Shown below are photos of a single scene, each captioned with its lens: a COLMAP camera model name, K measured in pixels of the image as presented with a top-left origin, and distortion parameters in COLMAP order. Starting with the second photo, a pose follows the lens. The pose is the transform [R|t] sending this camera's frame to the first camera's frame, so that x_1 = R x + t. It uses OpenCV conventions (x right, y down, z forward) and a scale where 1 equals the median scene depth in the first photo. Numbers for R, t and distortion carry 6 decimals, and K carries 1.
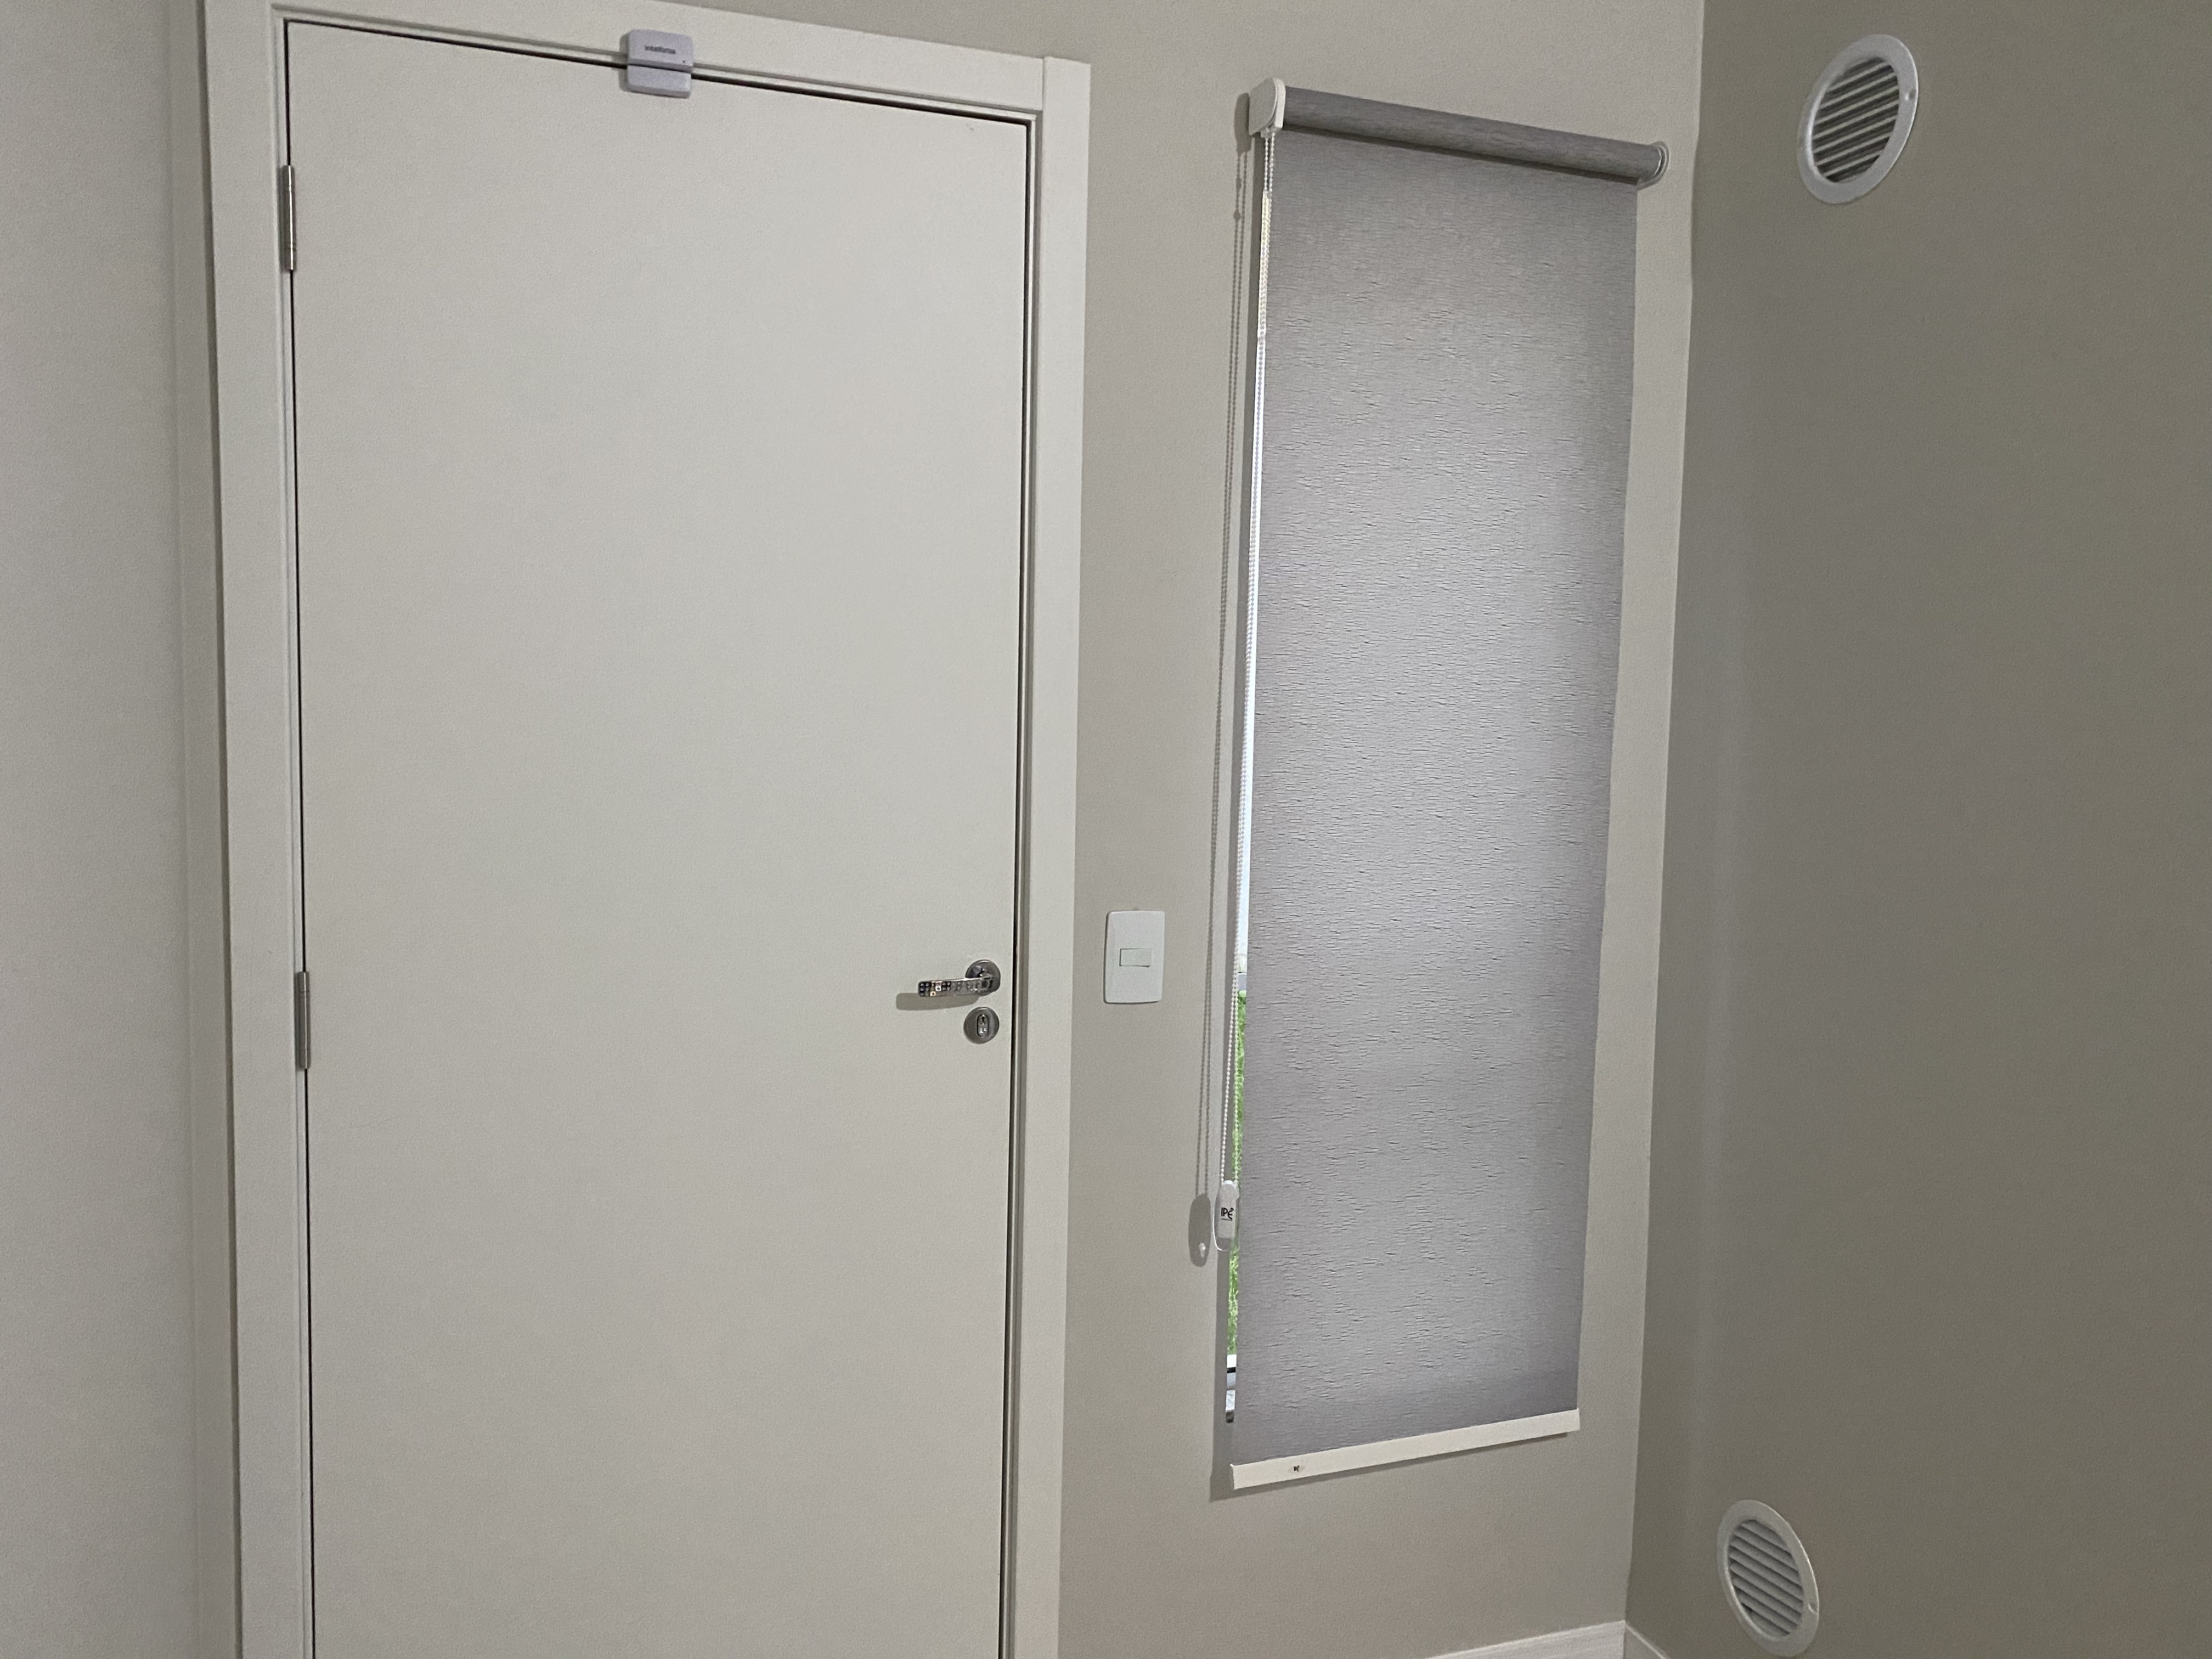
lens RADIAL K [[1666.6, 0, 1100.5], [0, 1666.6, 827.3], [0, 0, 1]] dist [0.002980, -0.003241]
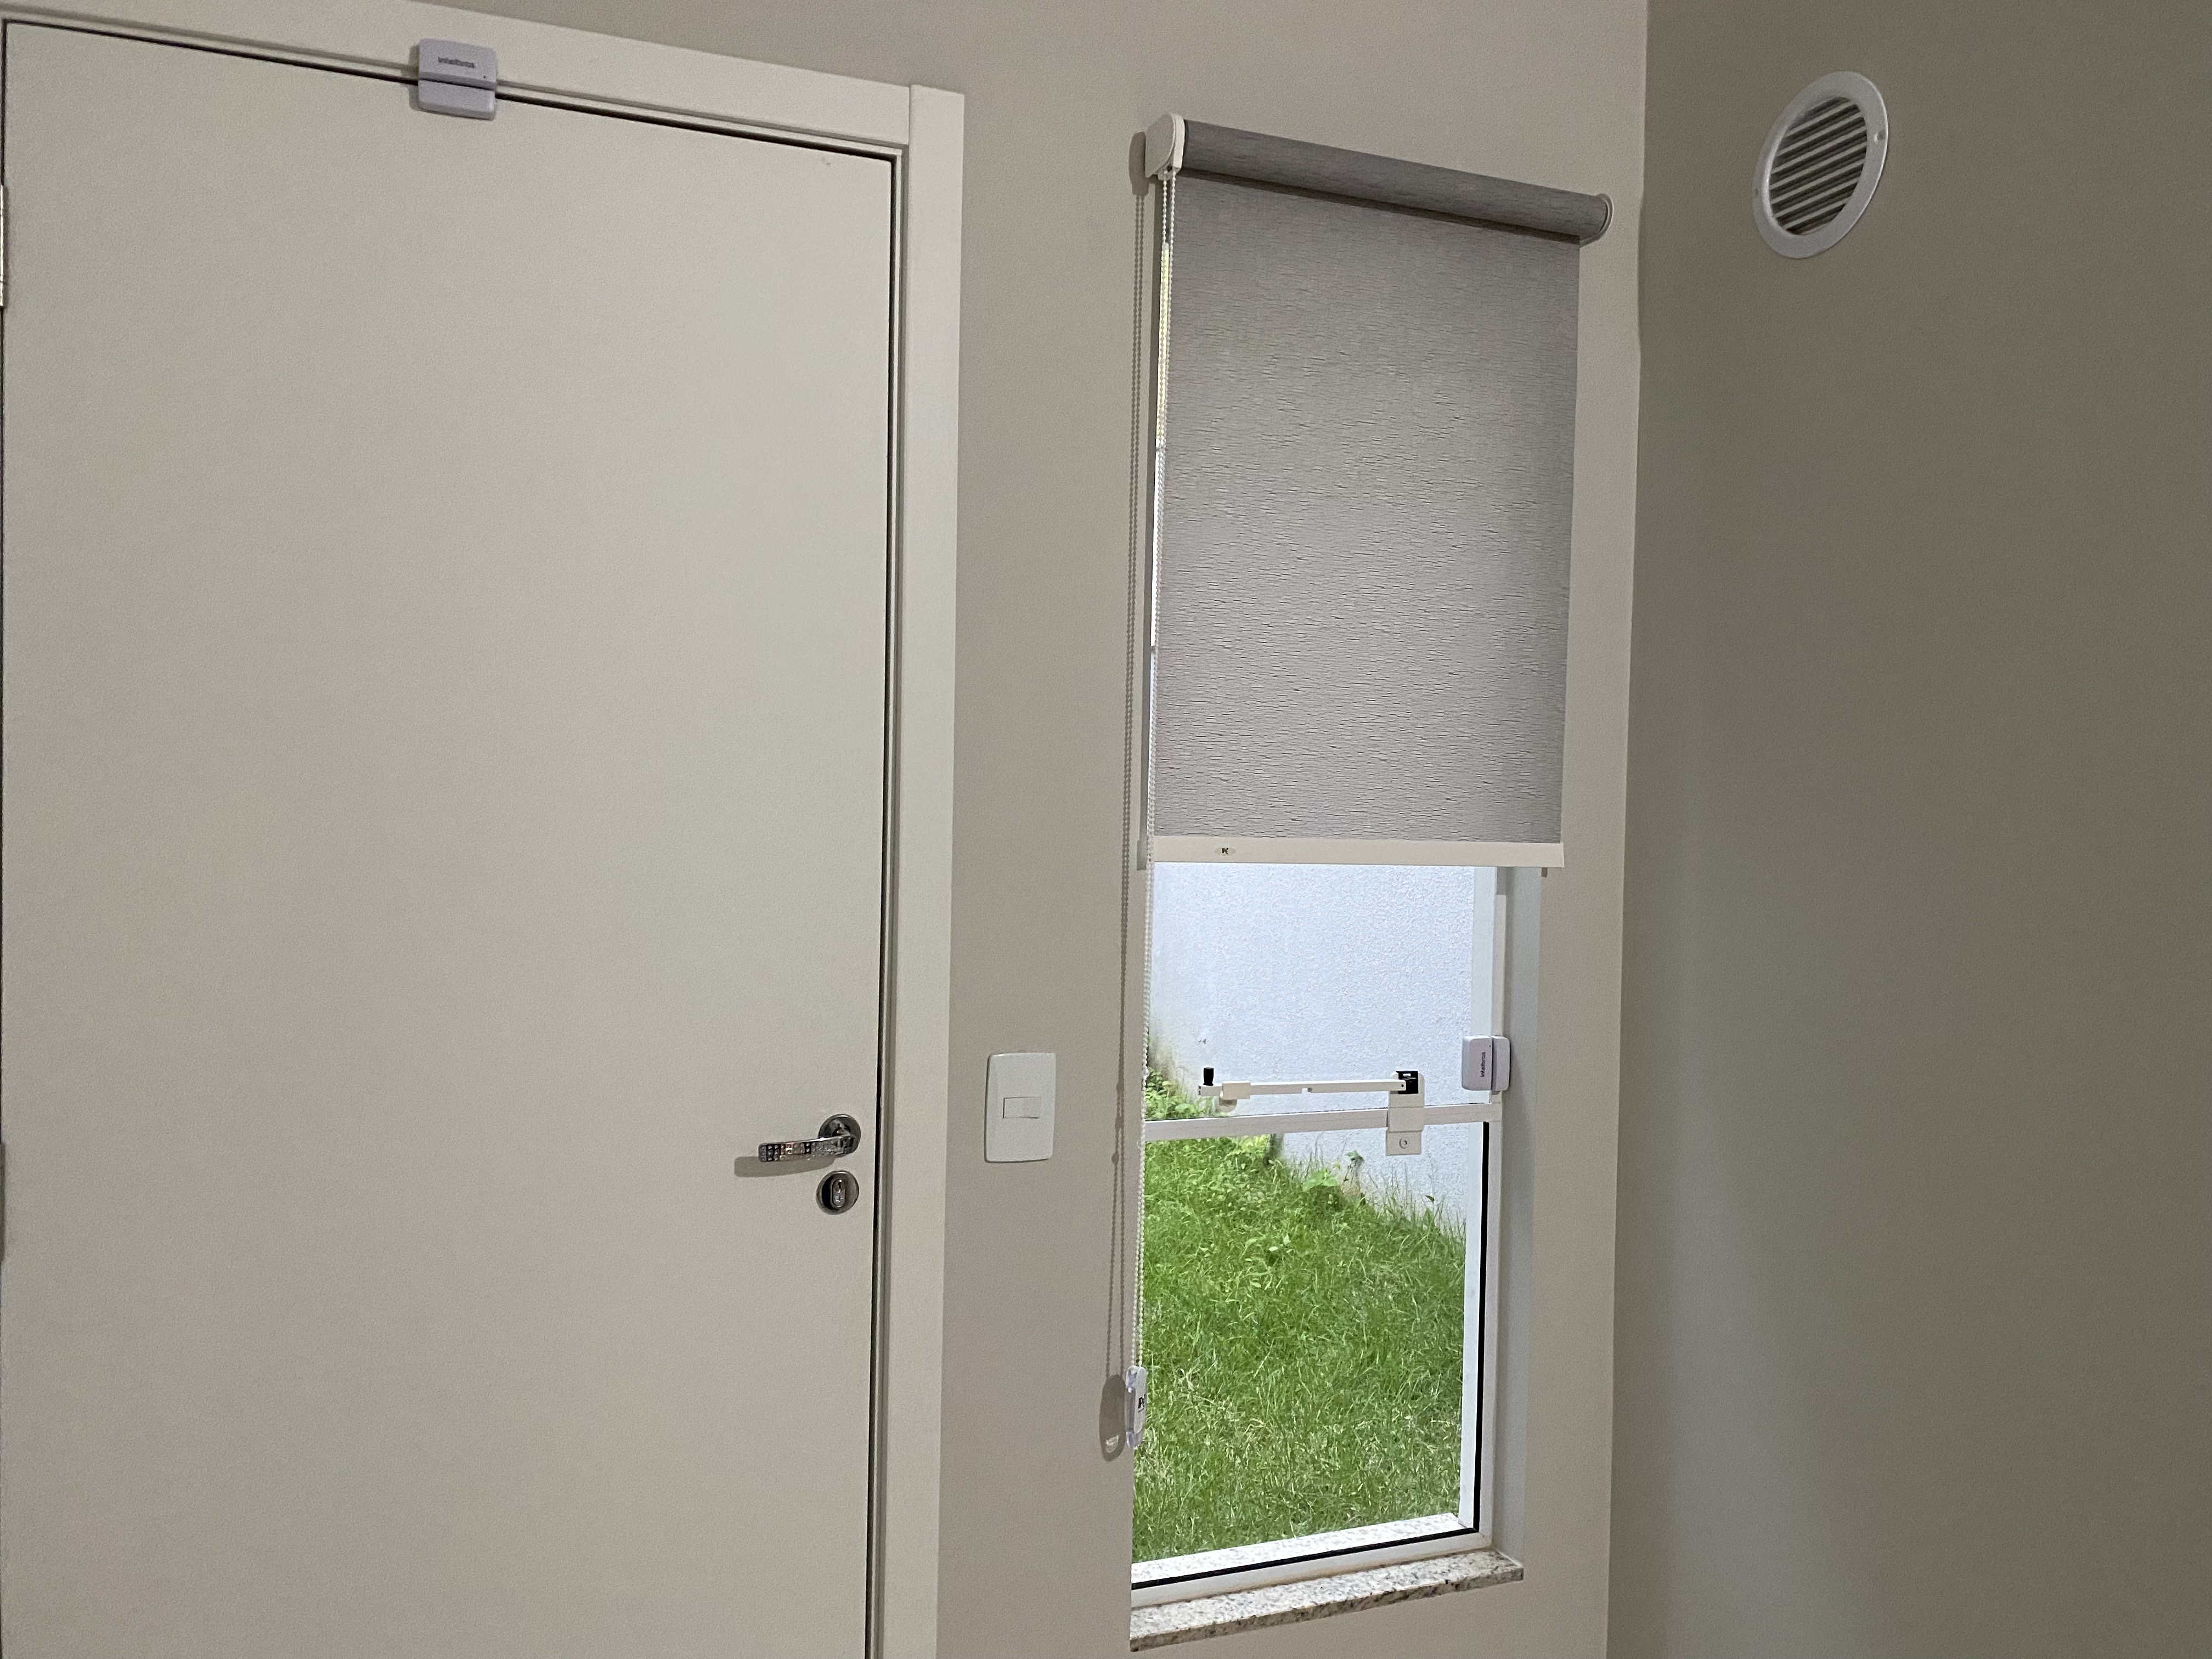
lens RADIAL K [[1691.7, 0, 1110.9], [0, 1691.7, 786.3], [0, 0, 1]] dist [0.052590, -0.049922]
pose [[0.999368, -0.001716, 0.035492, 0.037788], [0.004416, 0.997088, -0.076135, -0.021401], [-0.035258, 0.076243, 0.996466, 0.118723]]
